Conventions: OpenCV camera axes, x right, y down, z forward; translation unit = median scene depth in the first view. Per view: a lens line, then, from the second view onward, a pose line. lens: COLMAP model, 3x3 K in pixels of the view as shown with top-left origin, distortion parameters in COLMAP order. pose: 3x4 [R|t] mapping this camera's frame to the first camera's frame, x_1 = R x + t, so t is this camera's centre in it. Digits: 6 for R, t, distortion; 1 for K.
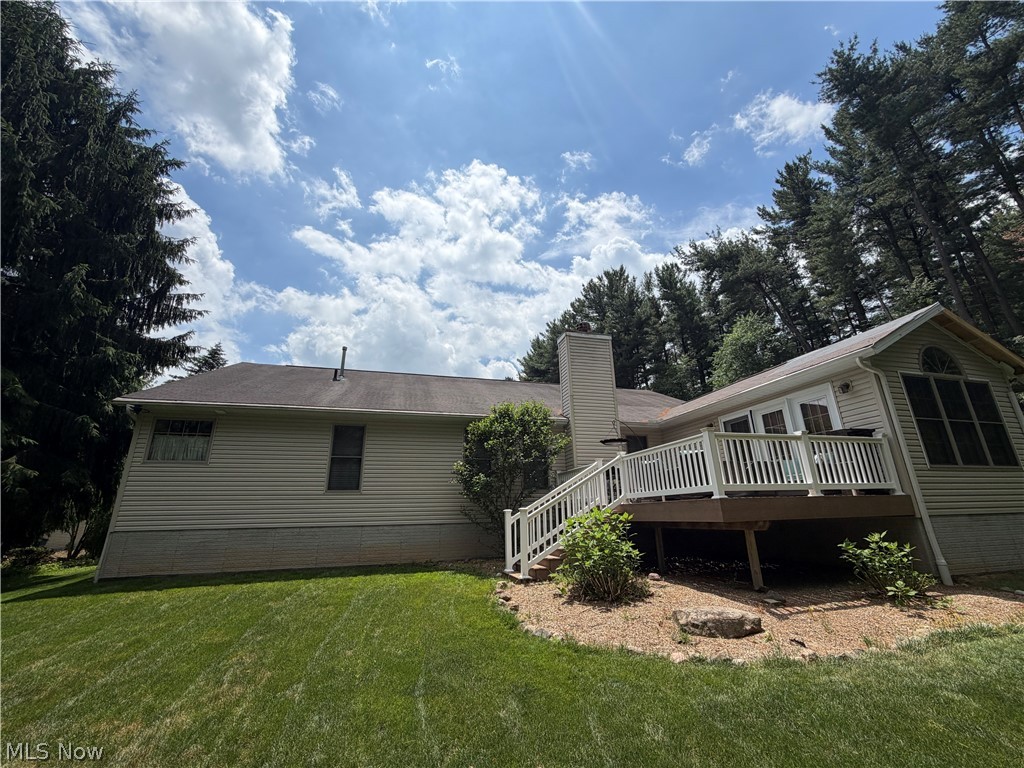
lens RADIAL K [[413.6, 0, 512.0], [0, 413.6, 384.0], [0, 0, 1]] dist [-0.002864, -0.000165]
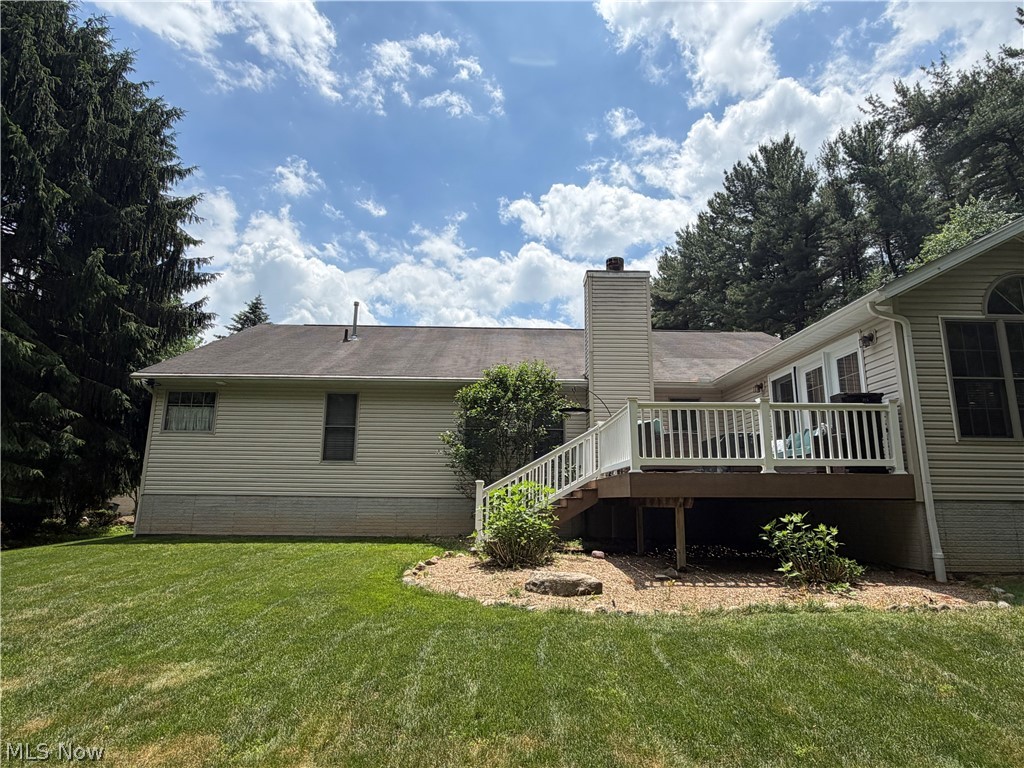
lens RADIAL K [[577.7, 0, 512.0], [0, 577.7, 384.0], [0, 0, 1]] dist [-0.004394, -0.001589]
pose [[0.966651, -0.020095, -0.255307, 0.324982], [0.048022, 0.993456, 0.103628, -0.040248], [0.251554, -0.112433, 0.961290, -0.171248]]
